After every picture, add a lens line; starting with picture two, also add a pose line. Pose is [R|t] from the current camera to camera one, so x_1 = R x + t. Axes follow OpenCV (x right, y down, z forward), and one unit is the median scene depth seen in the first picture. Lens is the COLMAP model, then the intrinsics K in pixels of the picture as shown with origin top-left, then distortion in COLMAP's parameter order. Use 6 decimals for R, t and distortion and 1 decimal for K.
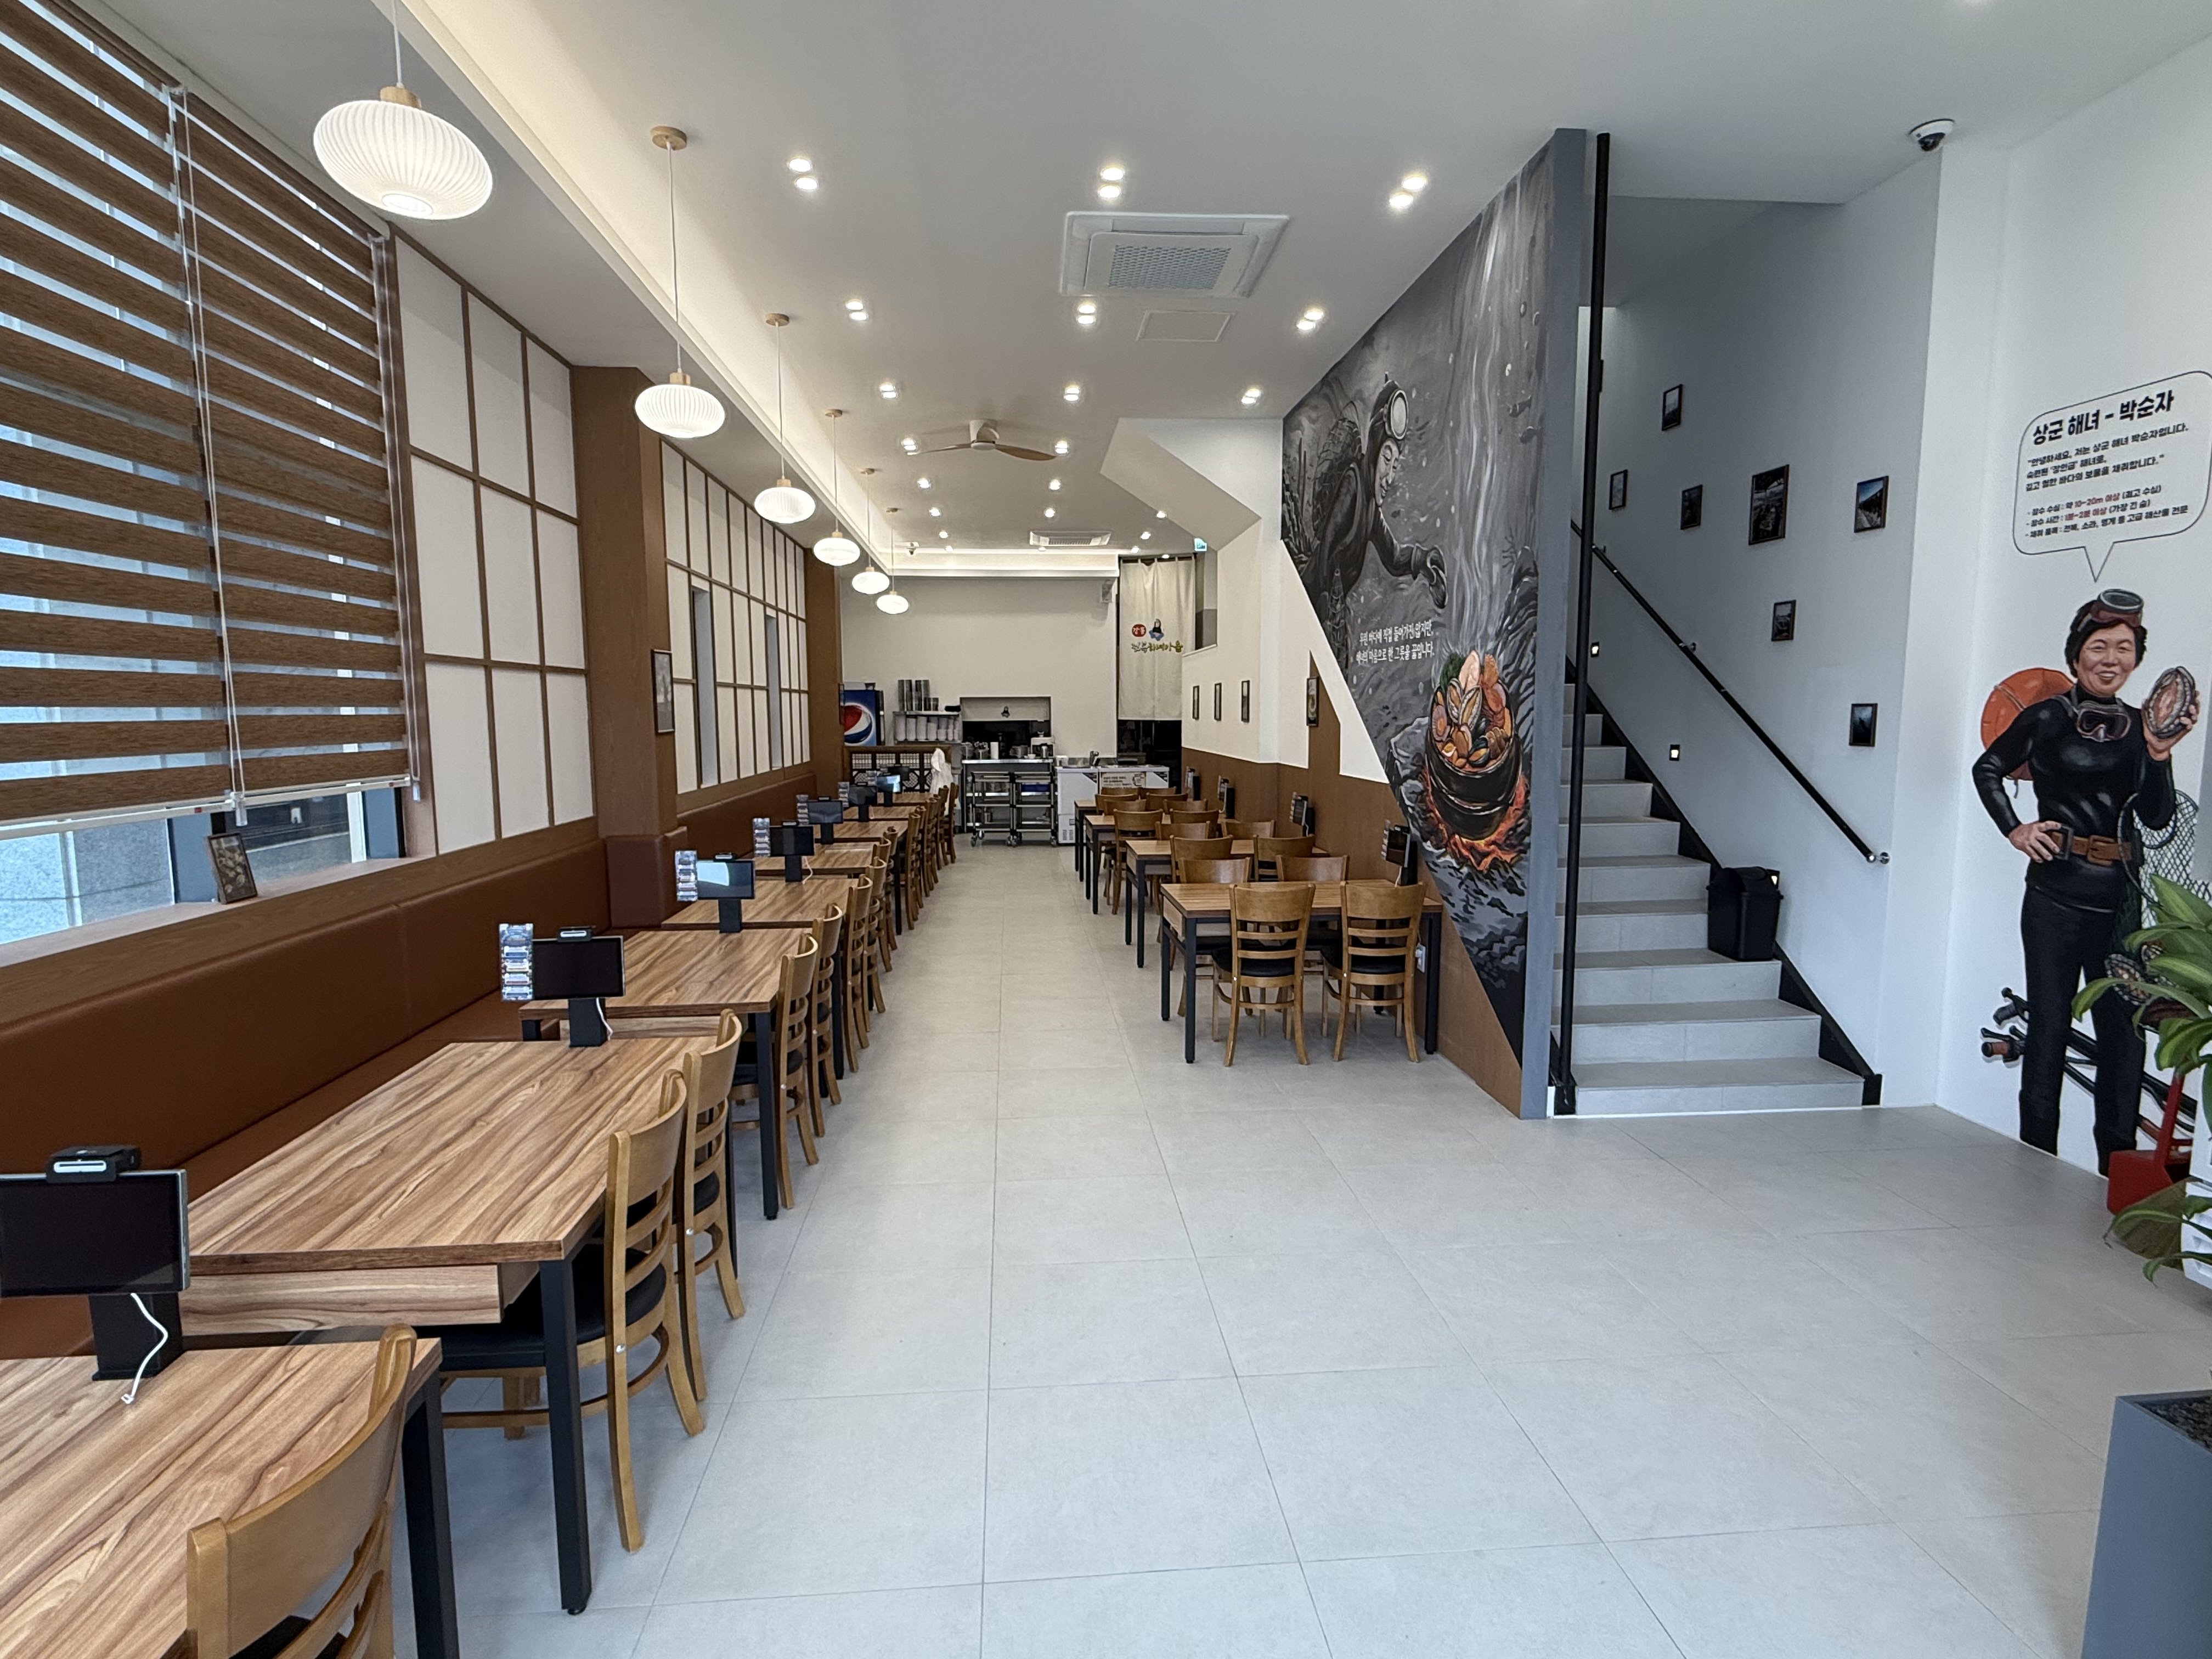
lens RADIAL K [[1101.9, 0, 1101.9], [0, 1101.9, 826.1], [0, 0, 1]] dist [-0.015964, -0.000078]
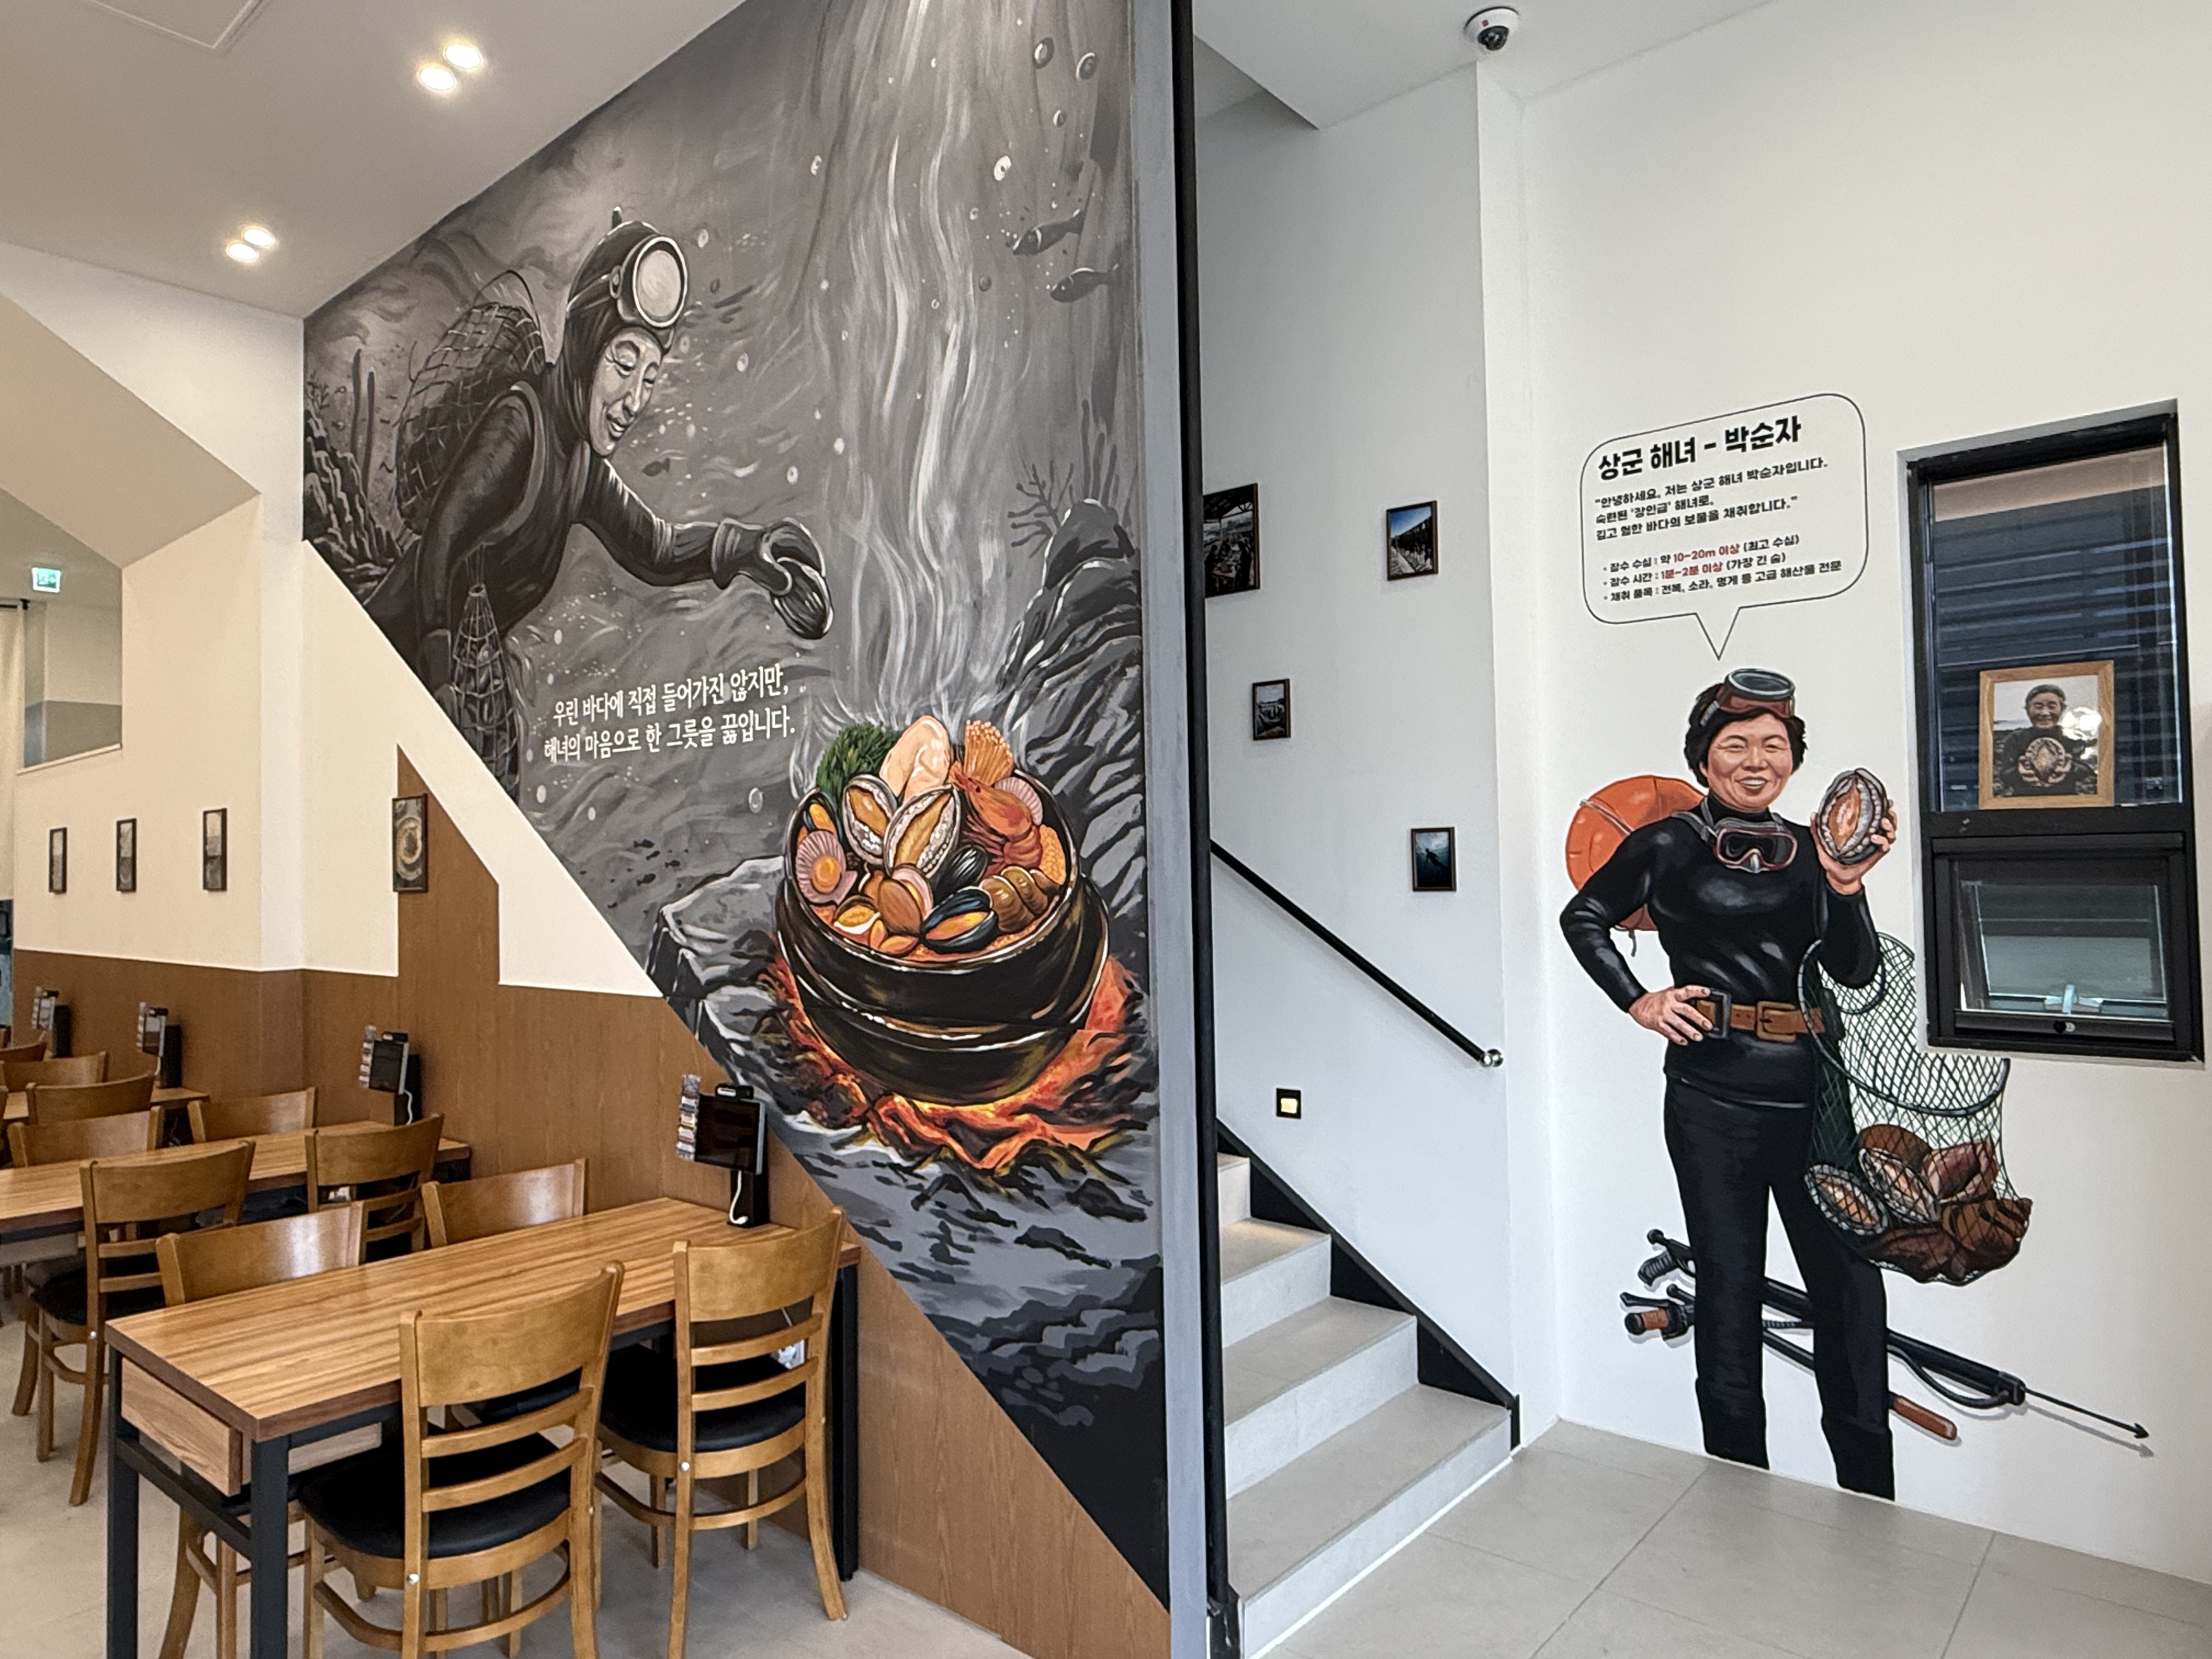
lens RADIAL K [[1382.8, 0, 1099.8], [0, 1382.8, 831.1], [0, 0, 1]] dist [-0.004646, -0.001420]
pose [[0.716720, 0.012513, 0.697249, -0.039159], [0.087470, 0.990330, -0.107684, -0.036390], [-0.691854, 0.138168, 0.708694, 0.533203]]
